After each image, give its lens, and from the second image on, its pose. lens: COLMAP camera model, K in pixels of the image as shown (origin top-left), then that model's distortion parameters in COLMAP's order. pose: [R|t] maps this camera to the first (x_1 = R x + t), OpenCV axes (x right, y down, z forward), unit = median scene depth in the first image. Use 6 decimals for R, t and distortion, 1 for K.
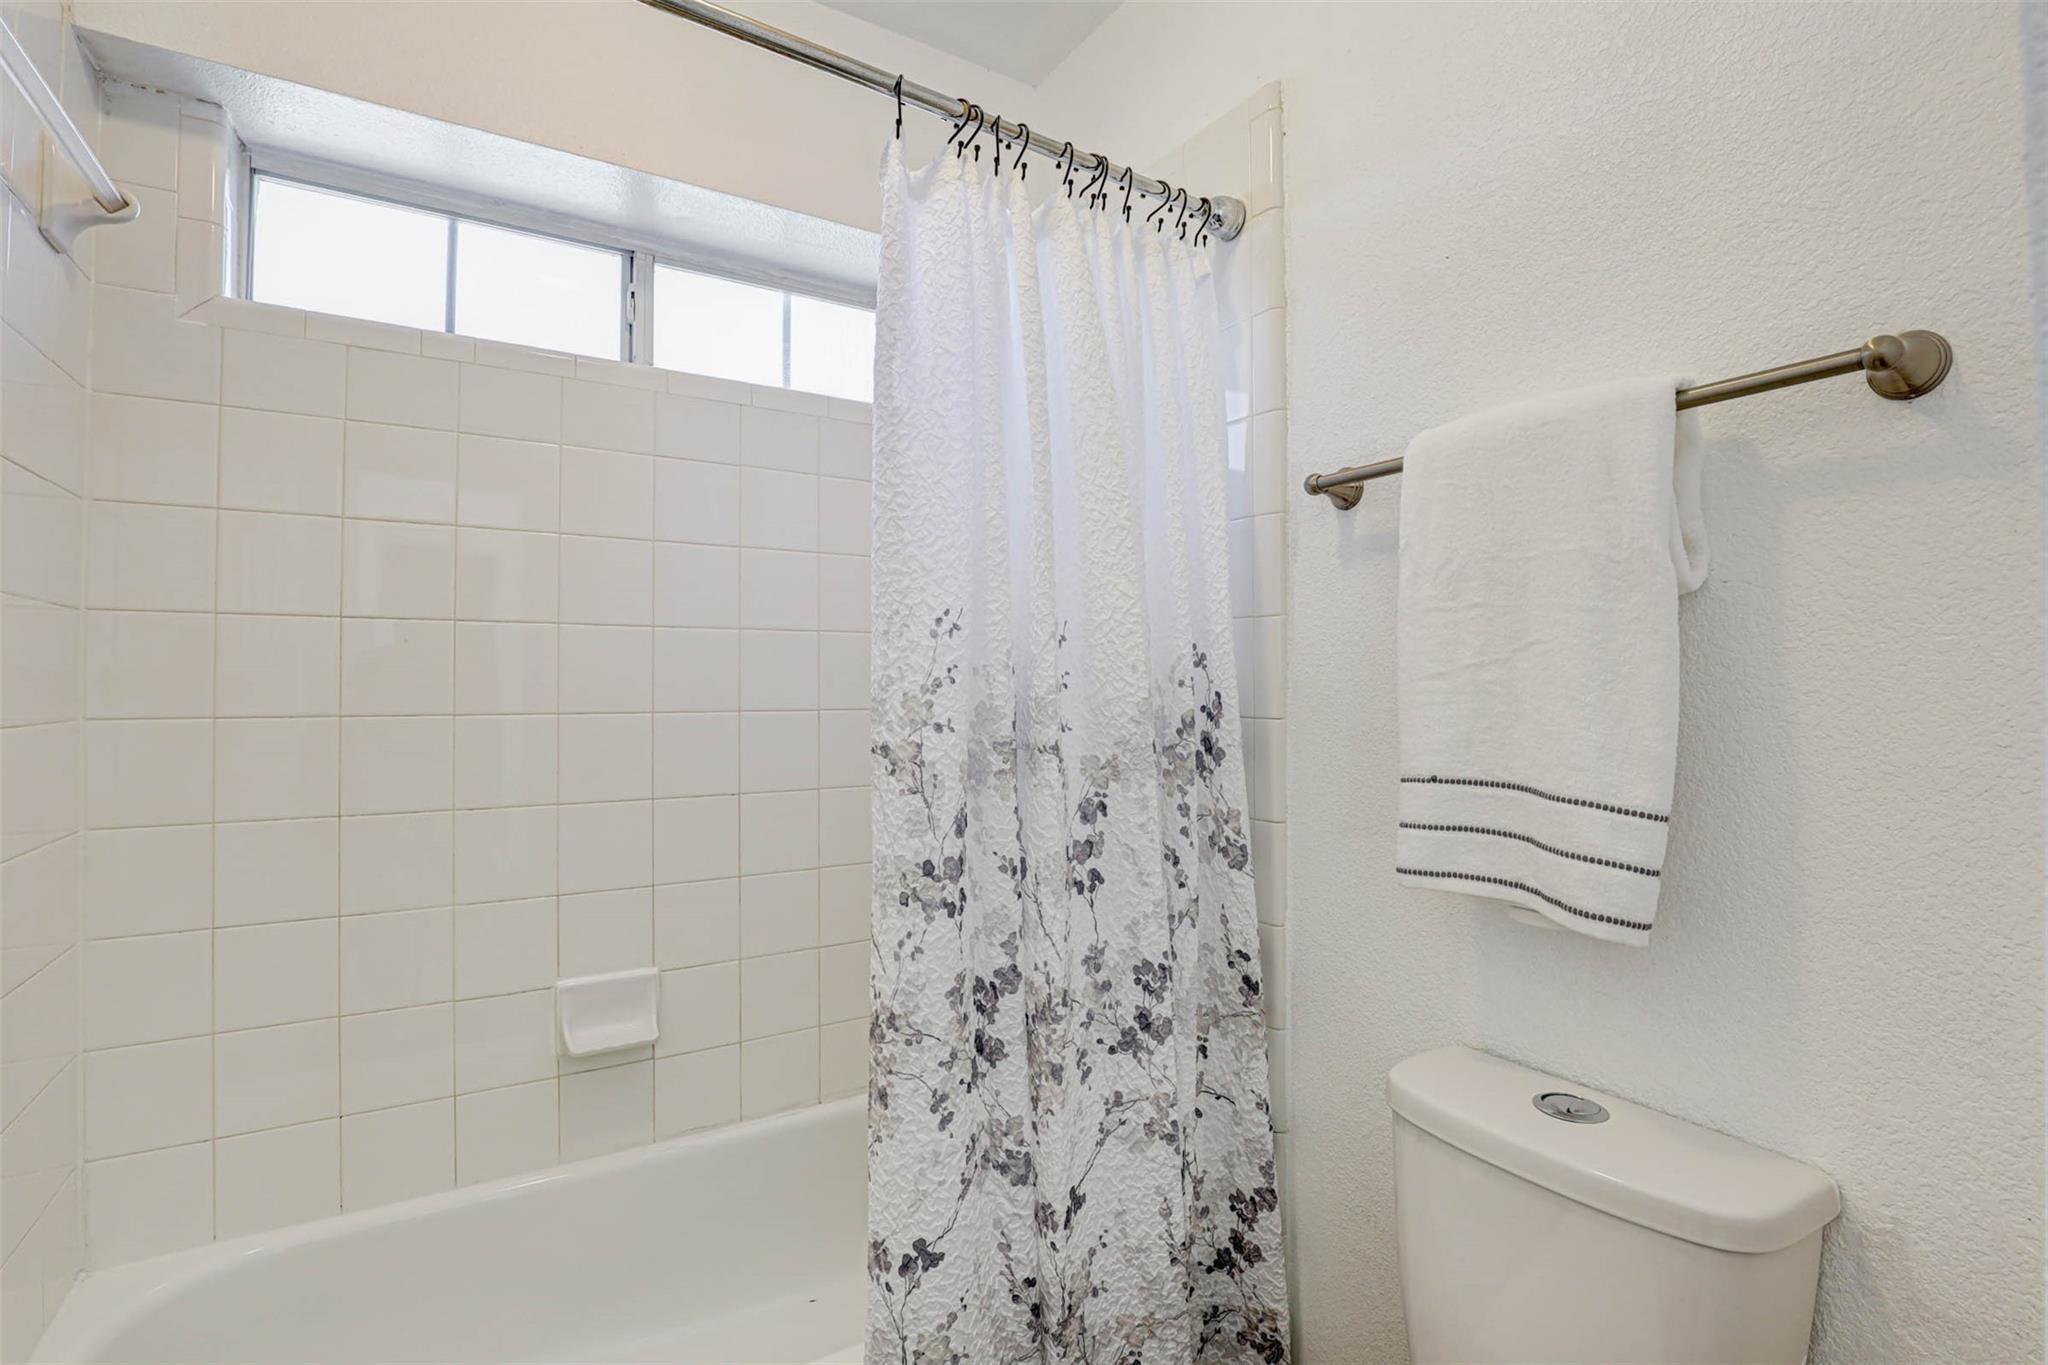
lens RADIAL K [[941.1, 0, 1034.0], [0, 941.1, 685.3], [0, 0, 1]] dist [-0.029616, 0.000289]
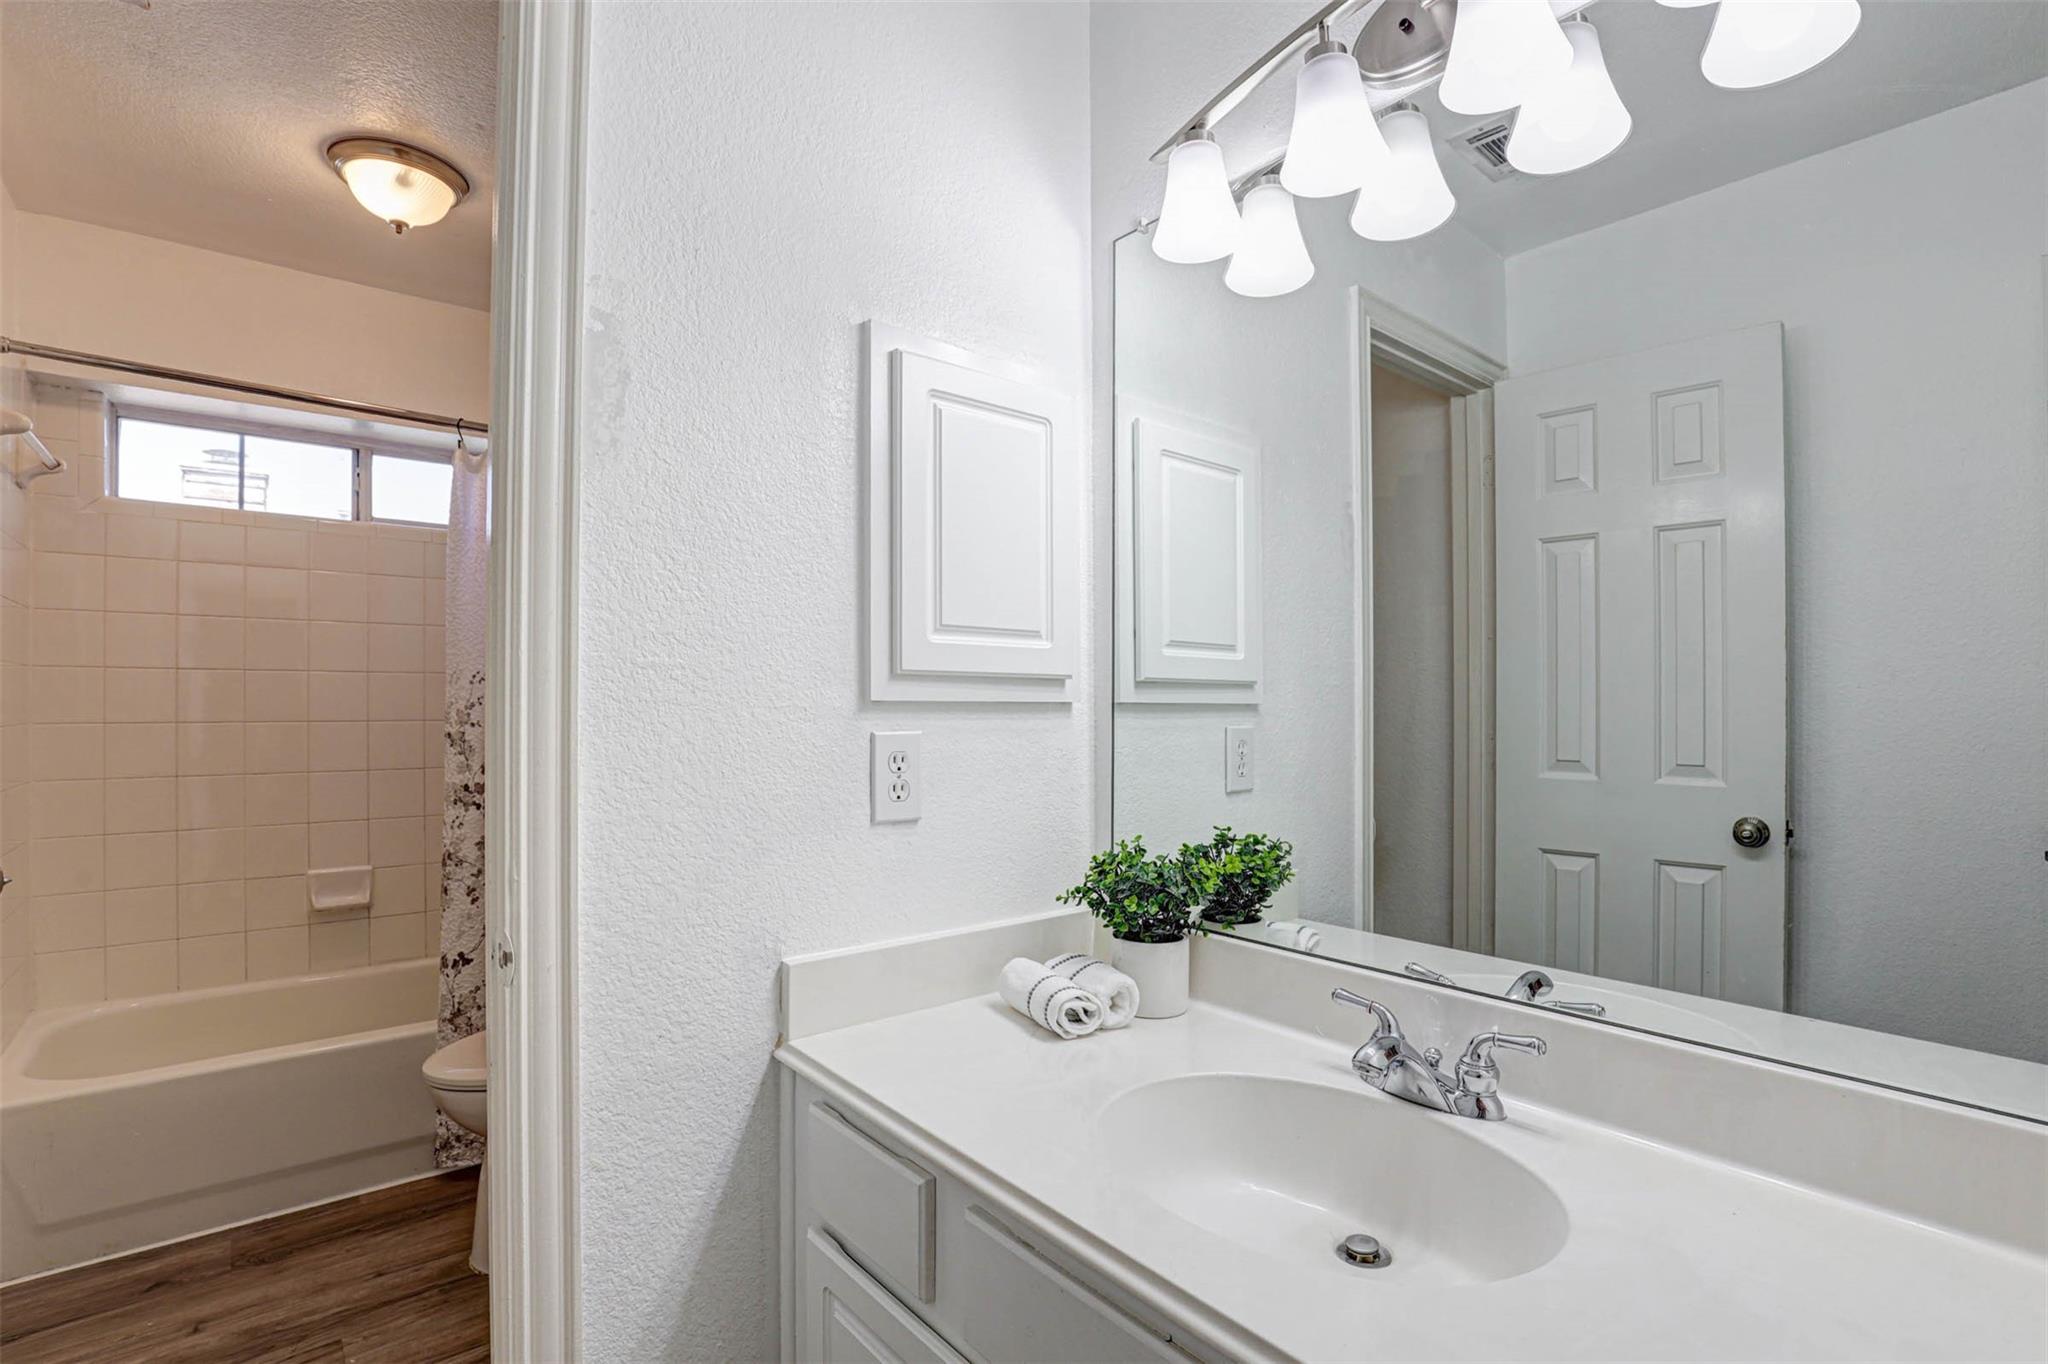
lens RADIAL K [[936.1, 0, 1033.5], [0, 936.1, 718.3], [0, 0, 1]] dist [-0.031318, 0.001013]
pose [[0.991464, 0.000458, 0.130377, 0.922788], [-0.002315, 0.999898, 0.014095, -0.004234], [-0.130357, -0.014277, 0.991364, -1.332812]]
